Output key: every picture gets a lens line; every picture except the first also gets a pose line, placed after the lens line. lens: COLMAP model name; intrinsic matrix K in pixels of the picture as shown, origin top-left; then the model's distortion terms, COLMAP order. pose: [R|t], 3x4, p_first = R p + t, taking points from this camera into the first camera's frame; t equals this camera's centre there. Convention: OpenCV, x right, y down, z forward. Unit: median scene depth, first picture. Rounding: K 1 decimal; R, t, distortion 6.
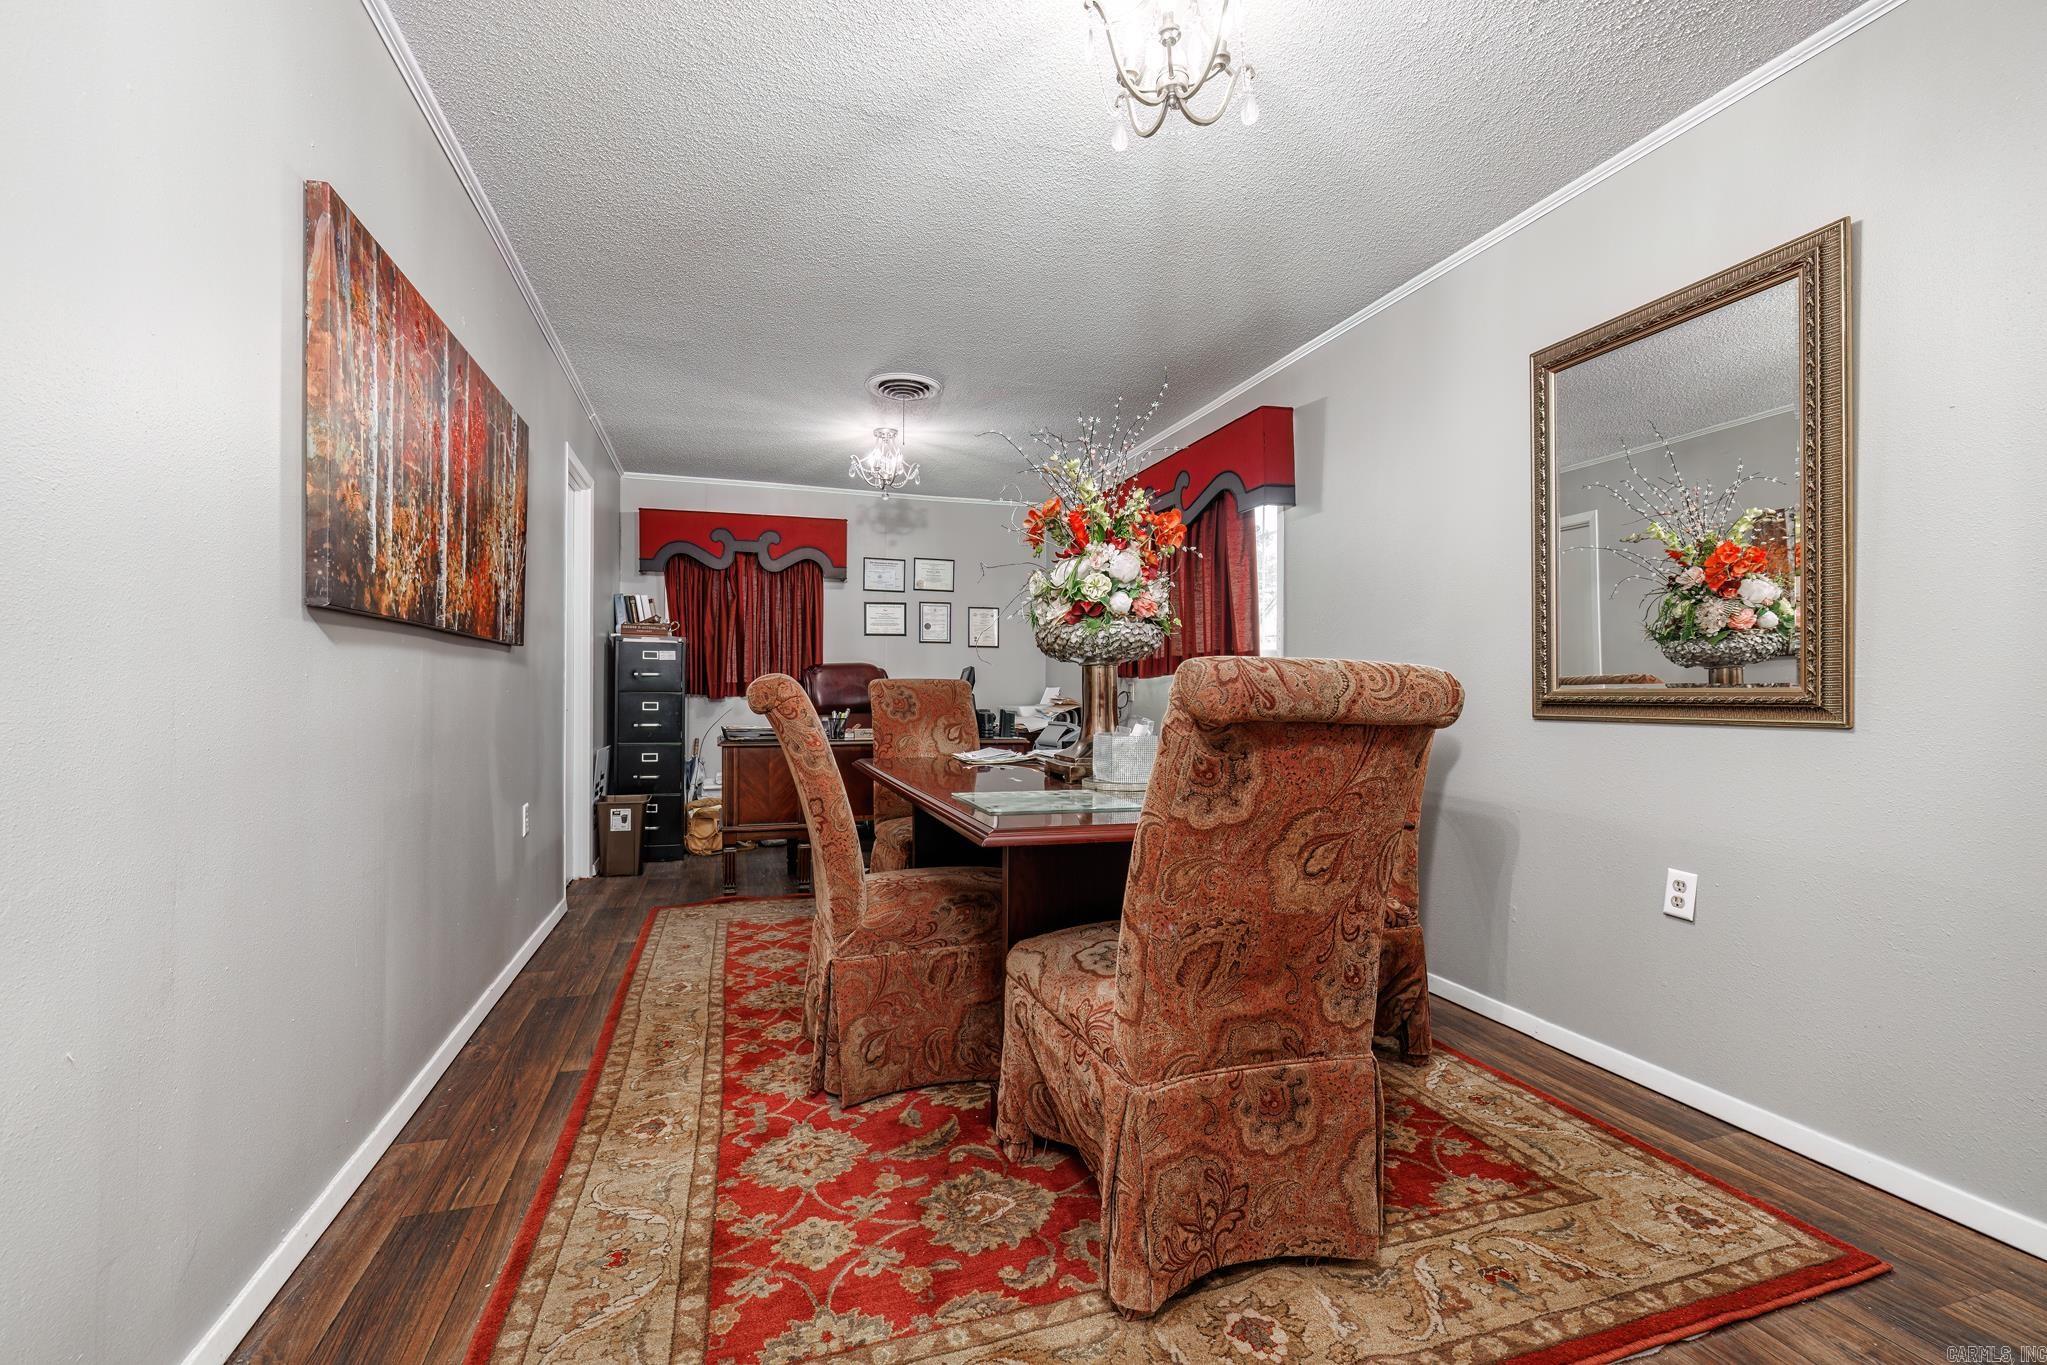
lens RADIAL K [[854.5, 0, 1010.6], [0, 854.5, 683.5], [0, 0, 1]] dist [-0.000131, -0.000203]
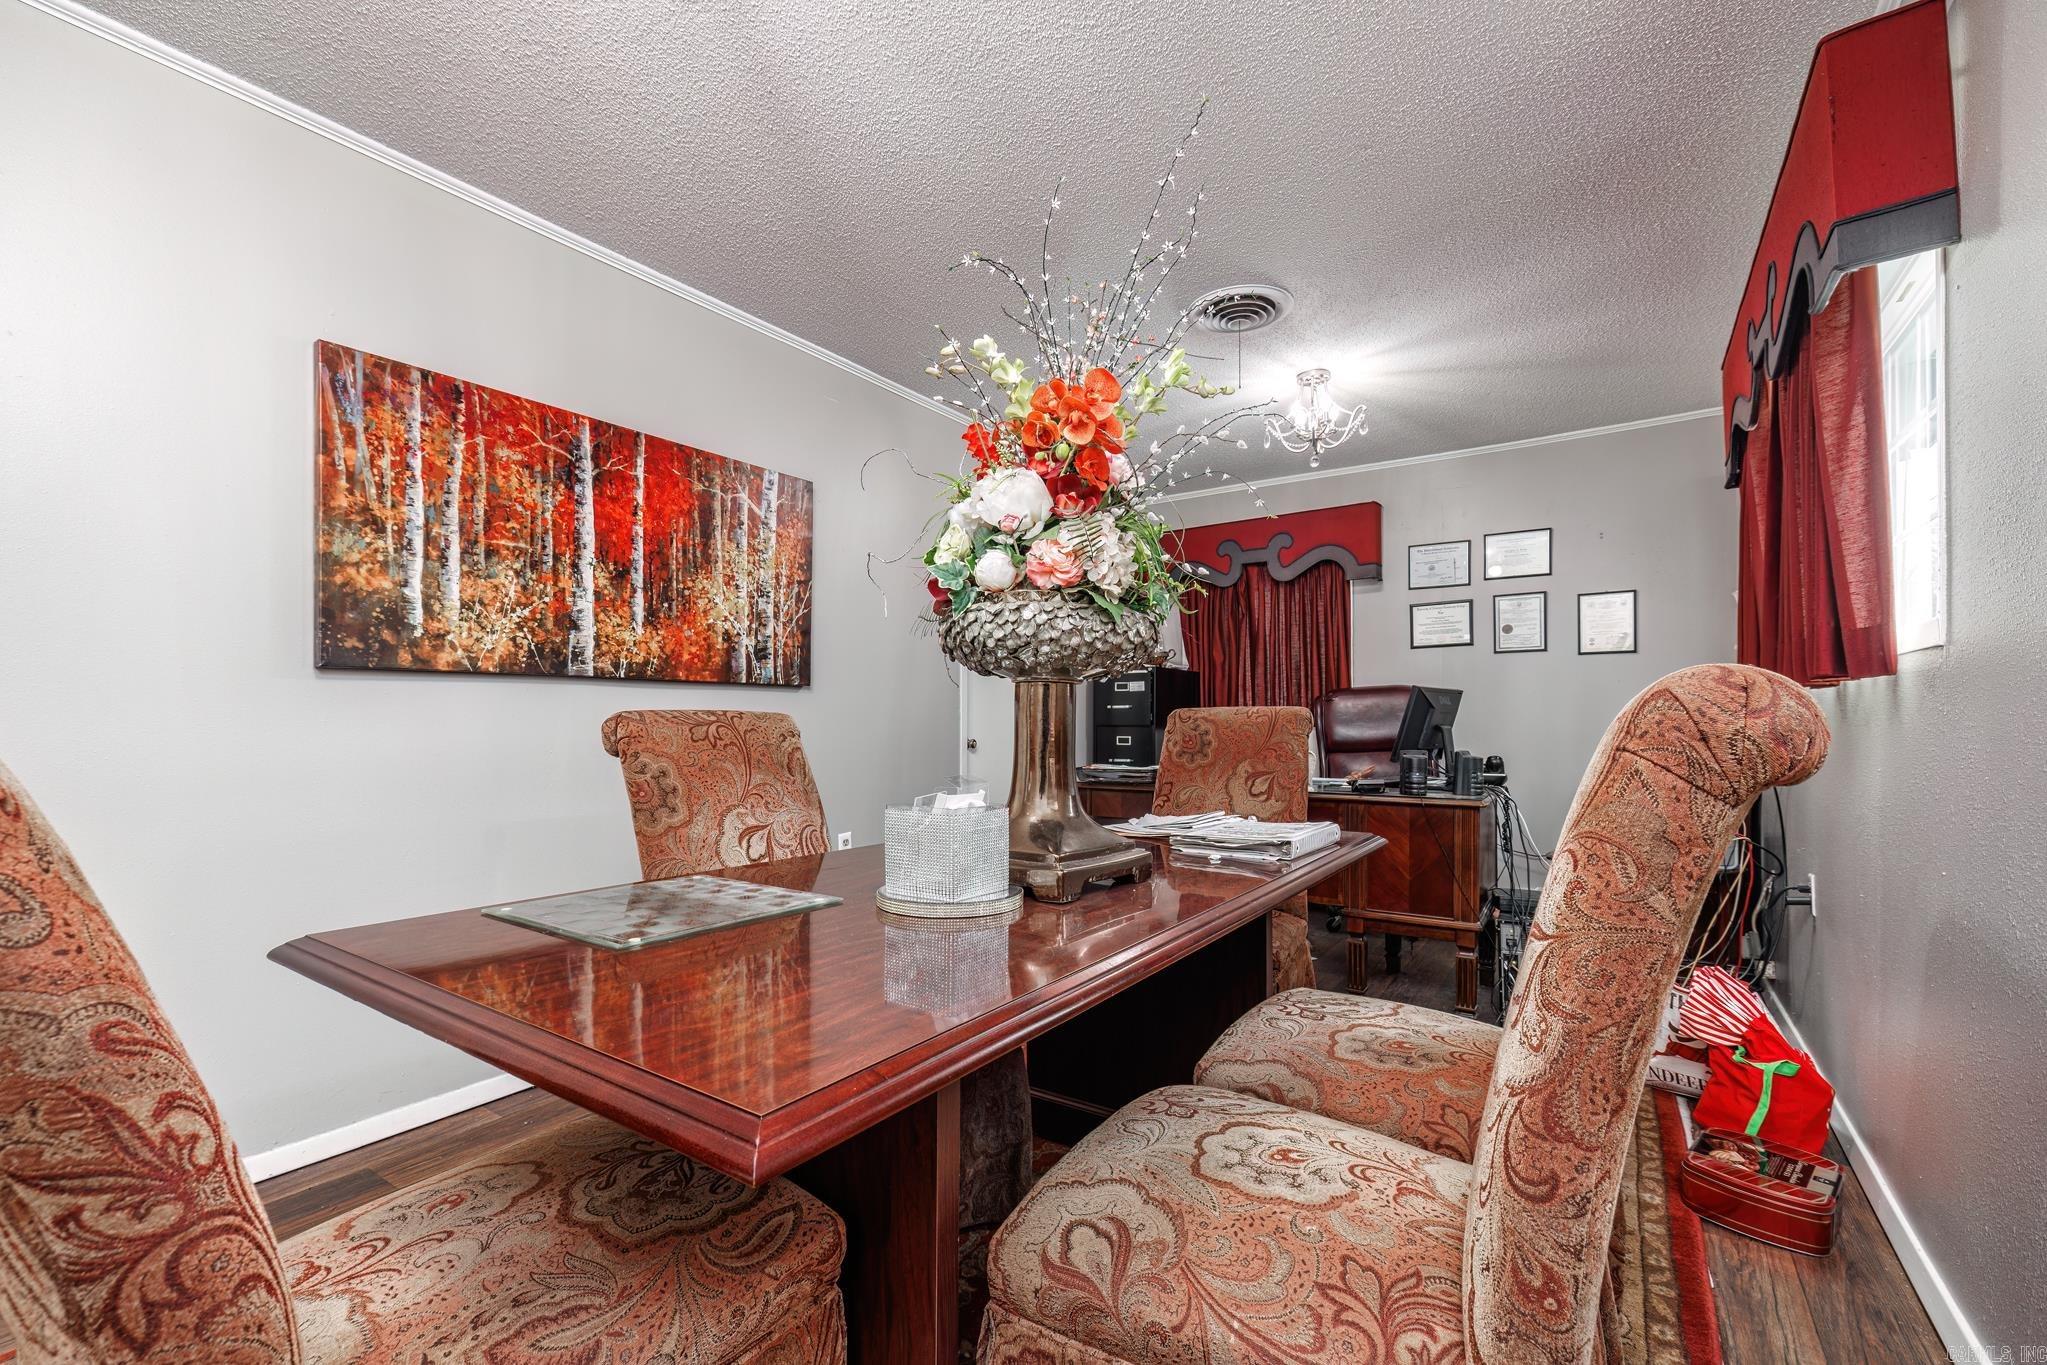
lens RADIAL K [[870.3, 0, 1030.3], [0, 870.3, 704.7], [0, 0, 1]] dist [-0.000763, -0.000119]
pose [[0.619734, -0.021744, -0.784510, 0.369272], [0.014430, 0.999763, -0.016311, 0.001998], [0.784679, -0.001212, 0.619901, 0.423798]]
